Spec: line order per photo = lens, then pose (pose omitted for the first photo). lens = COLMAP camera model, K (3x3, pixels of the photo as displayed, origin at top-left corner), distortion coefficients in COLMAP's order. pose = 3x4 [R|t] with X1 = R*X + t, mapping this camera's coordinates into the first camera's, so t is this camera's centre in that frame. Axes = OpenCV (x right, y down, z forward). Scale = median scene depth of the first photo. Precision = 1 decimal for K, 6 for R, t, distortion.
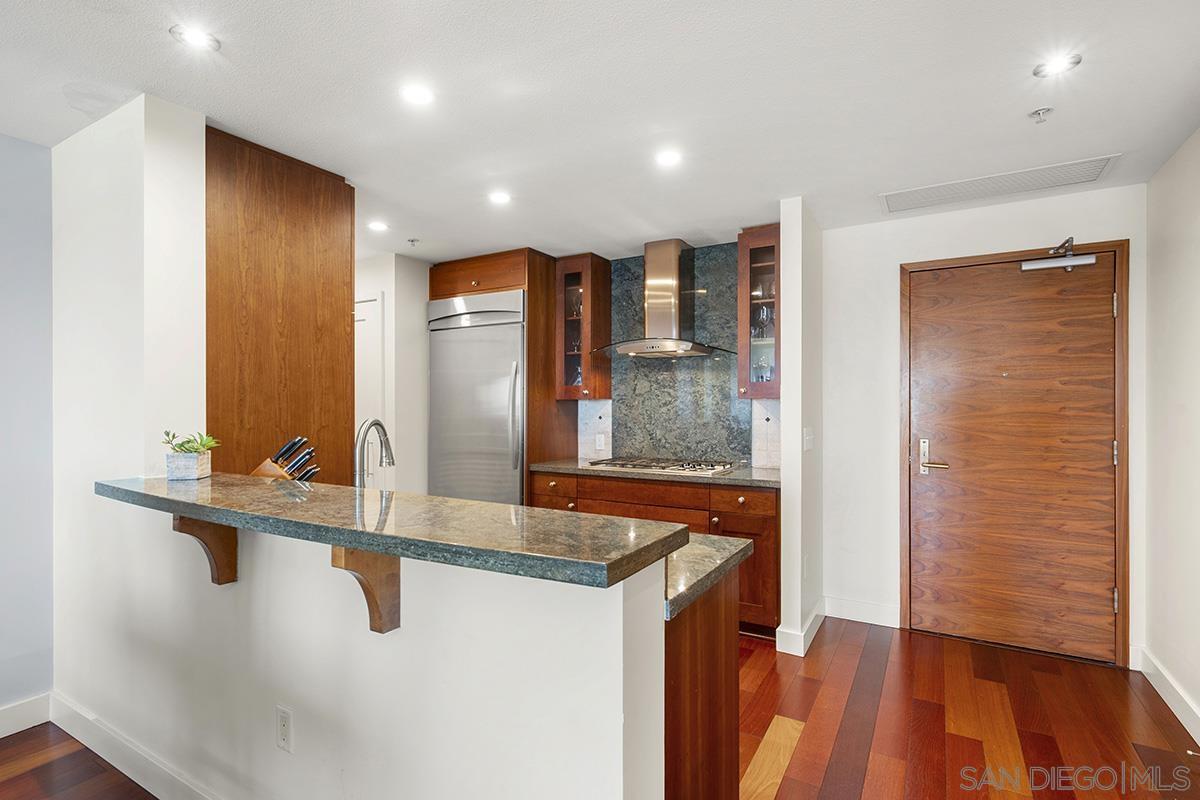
lens RADIAL K [[578.2, 0, 599.3], [0, 578.2, 403.0], [0, 0, 1]] dist [0.005764, -0.000295]
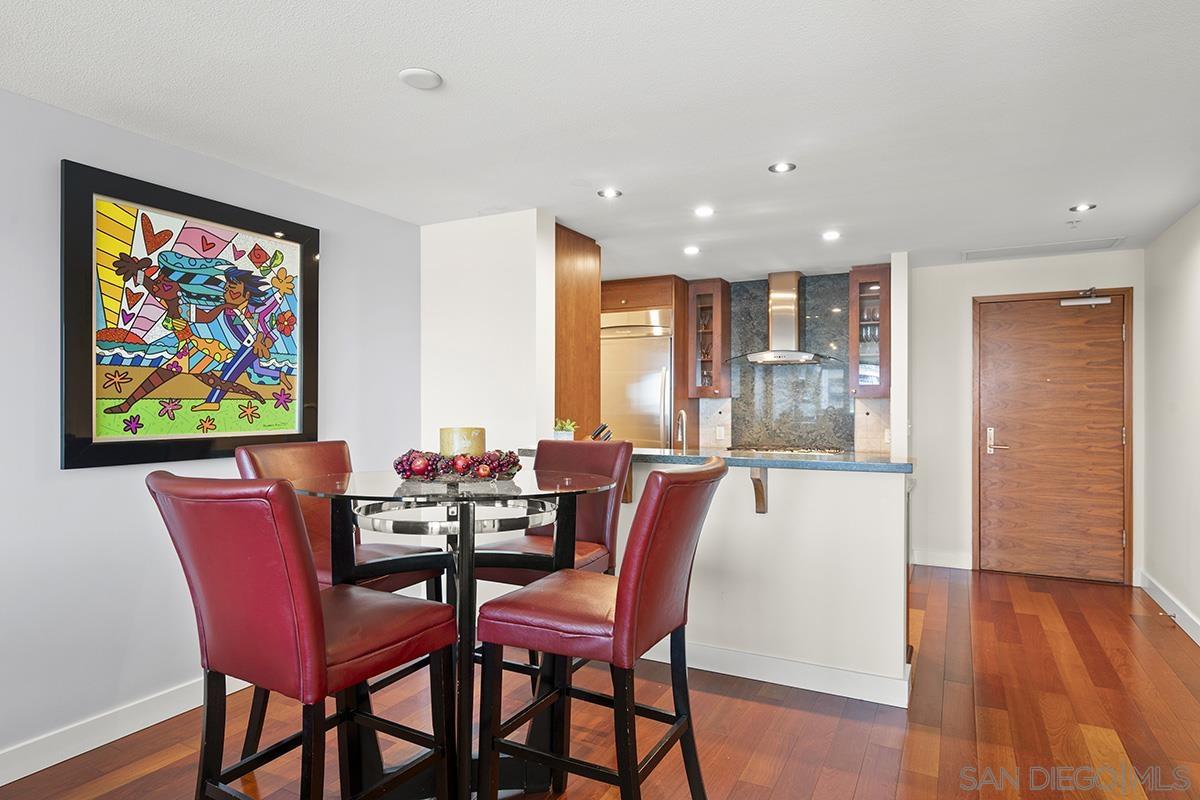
lens RADIAL K [[689.7, 0, 599.9], [0, 689.7, 399.5], [0, 0, 1]] dist [0.001721, 0.002105]
pose [[0.998760, 0.000260, 0.049777, -0.461610], [-0.000243, 1.000000, -0.000338, -0.002562], [-0.049777, 0.000326, 0.998760, -0.604050]]
